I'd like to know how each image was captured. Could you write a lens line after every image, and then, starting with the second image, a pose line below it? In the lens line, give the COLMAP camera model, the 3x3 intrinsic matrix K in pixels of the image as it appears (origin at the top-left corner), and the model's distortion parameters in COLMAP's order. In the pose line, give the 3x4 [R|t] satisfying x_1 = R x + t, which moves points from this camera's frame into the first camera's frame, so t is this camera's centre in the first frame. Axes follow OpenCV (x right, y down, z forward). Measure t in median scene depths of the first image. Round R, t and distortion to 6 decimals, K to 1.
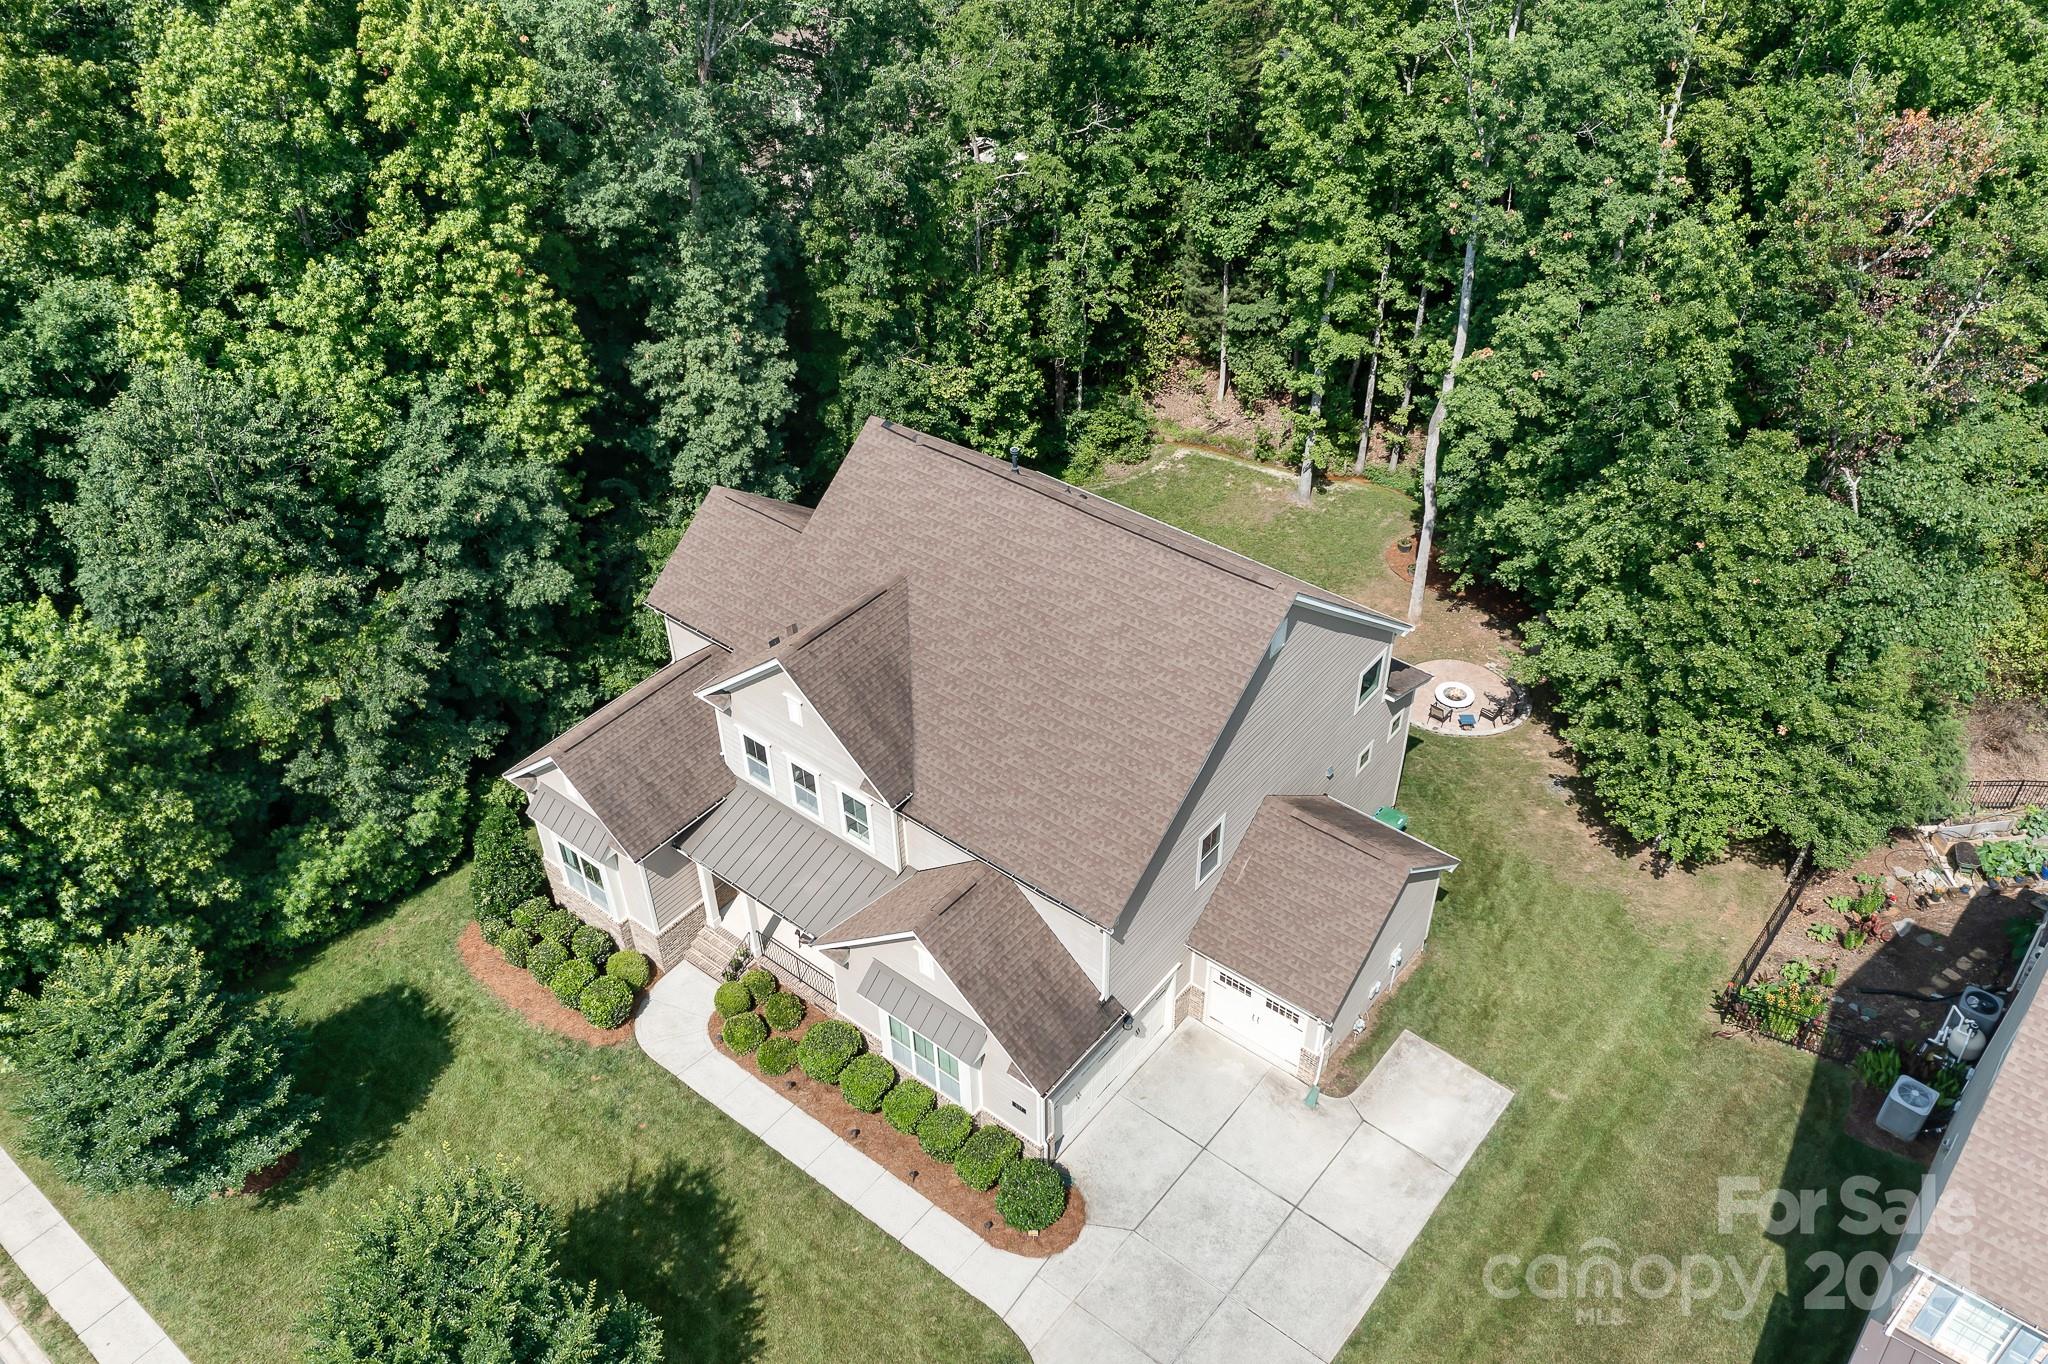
lens RADIAL K [[1626.0, 0, 1024.0], [0, 1626.0, 682.0], [0, 0, 1]] dist [-0.019063, 0.006107]
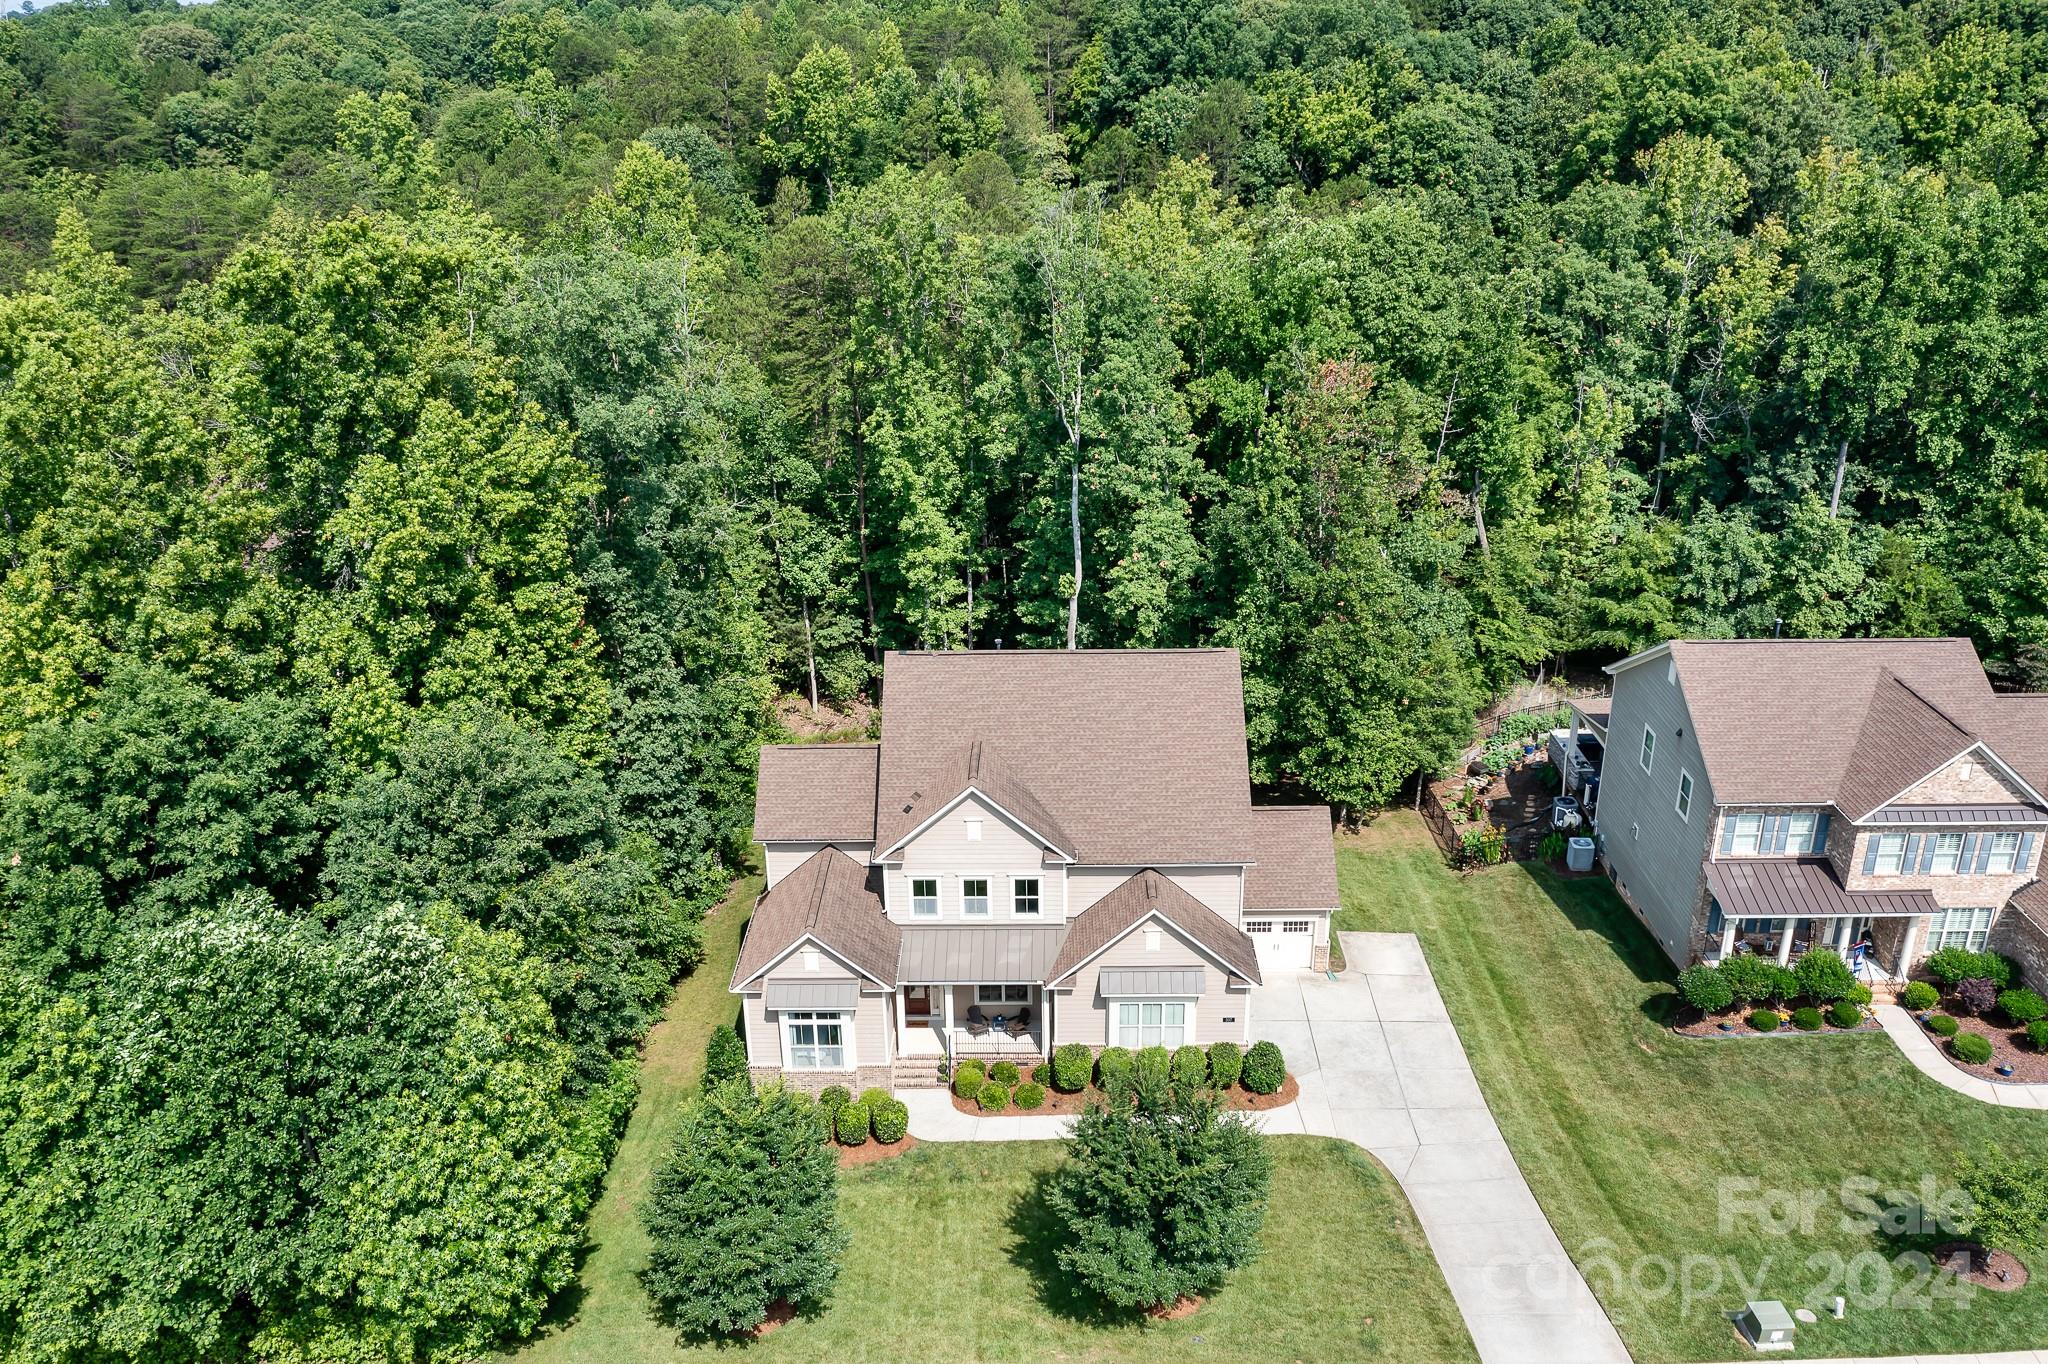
lens RADIAL K [[1626.0, 0, 1024.0], [0, 1626.0, 682.0], [0, 0, 1]] dist [-0.019063, 0.006107]
pose [[0.789498, -0.233305, 0.567681, -0.806498], [0.388561, 0.905968, -0.168054, 0.142324], [-0.475093, 0.353258, 0.805913, -0.177499]]
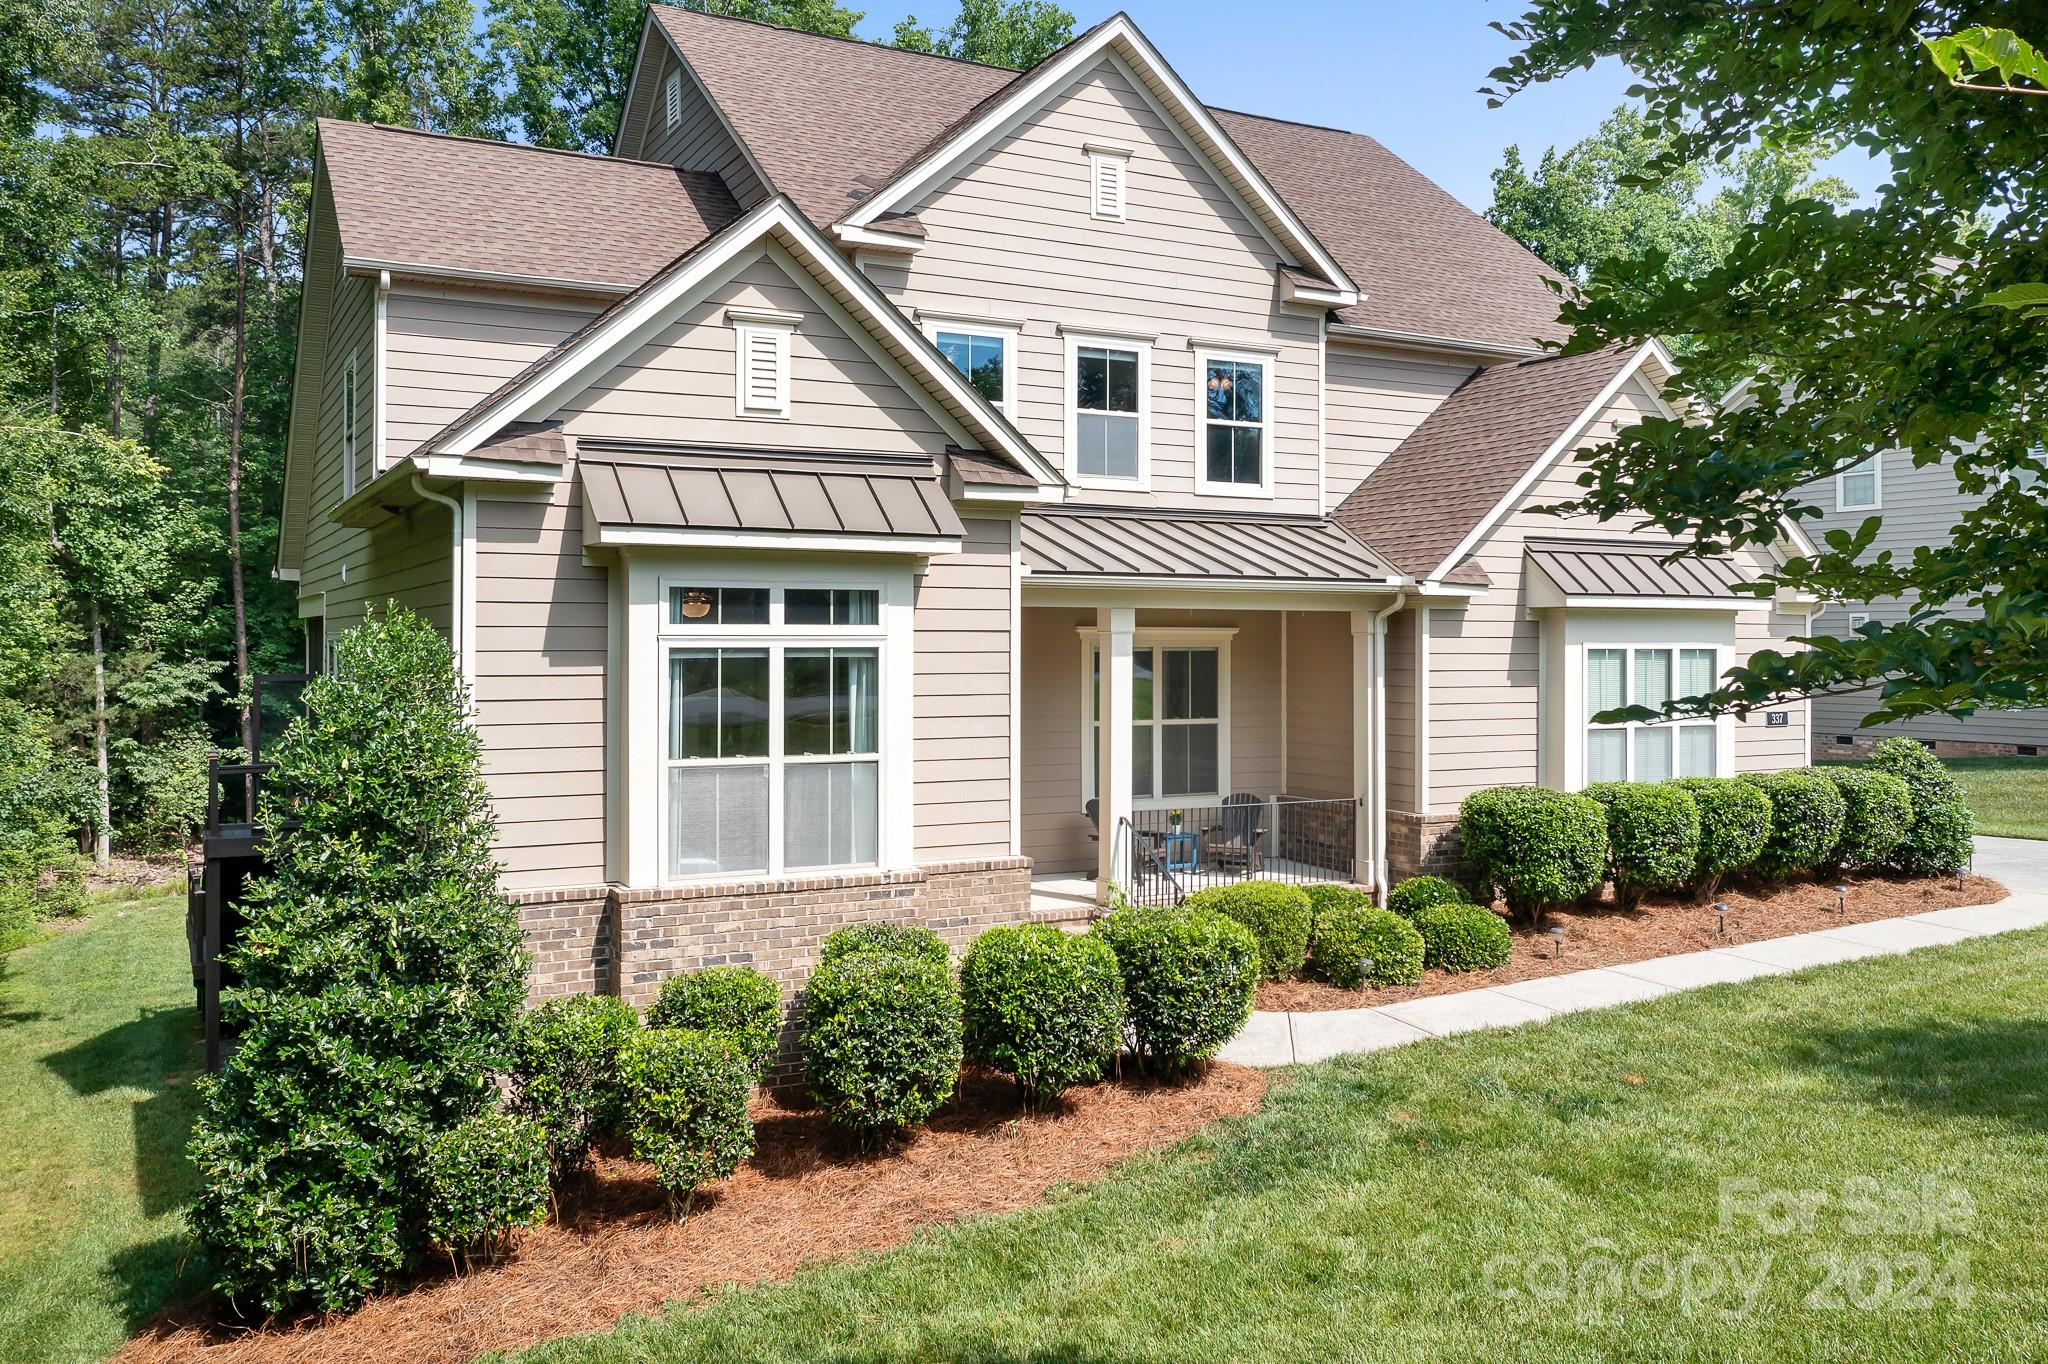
lens RADIAL K [[1626.0, 0, 1024.0], [0, 1626.0, 682.0], [0, 0, 1]] dist [-0.019063, 0.006107]
pose [[0.393177, -0.003183, 0.919457, -0.538517], [0.572908, 0.782993, -0.242276, 0.212405], [-0.719158, 0.622022, 0.309678, 0.891493]]
